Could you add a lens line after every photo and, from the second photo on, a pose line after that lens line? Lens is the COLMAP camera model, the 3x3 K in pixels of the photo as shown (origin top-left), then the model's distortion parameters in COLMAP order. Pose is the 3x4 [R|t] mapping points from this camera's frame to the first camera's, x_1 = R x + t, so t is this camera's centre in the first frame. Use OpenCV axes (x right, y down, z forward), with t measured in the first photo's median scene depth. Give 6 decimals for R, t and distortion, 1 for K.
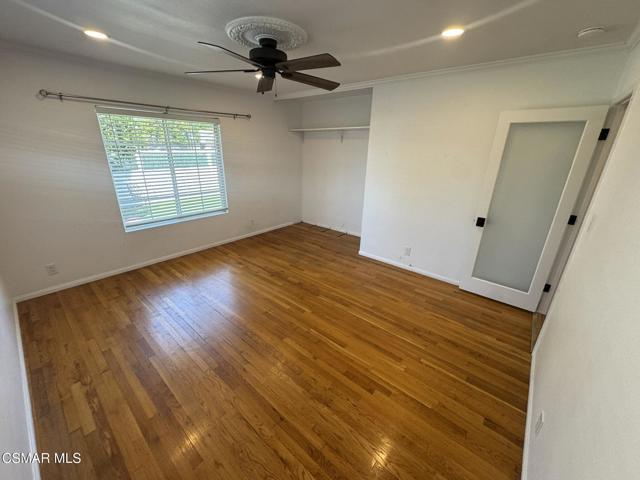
lens RADIAL K [[254.8, 0, 319.1], [0, 254.8, 239.5], [0, 0, 1]] dist [-0.004255, 0.000167]
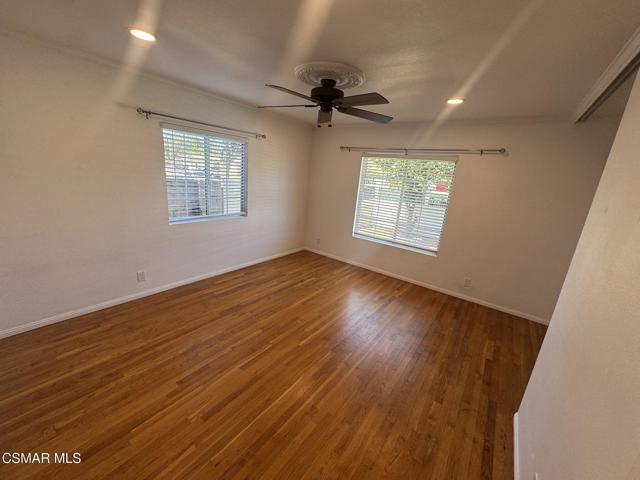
lens RADIAL K [[254.8, 0, 319.1], [0, 254.8, 239.5], [0, 0, 1]] dist [-0.004255, 0.000167]
pose [[0.072075, 0.239941, -0.968108, 0.702397], [-0.421691, 0.886944, 0.188431, -0.232445], [0.903870, 0.394662, 0.165108, 0.696166]]
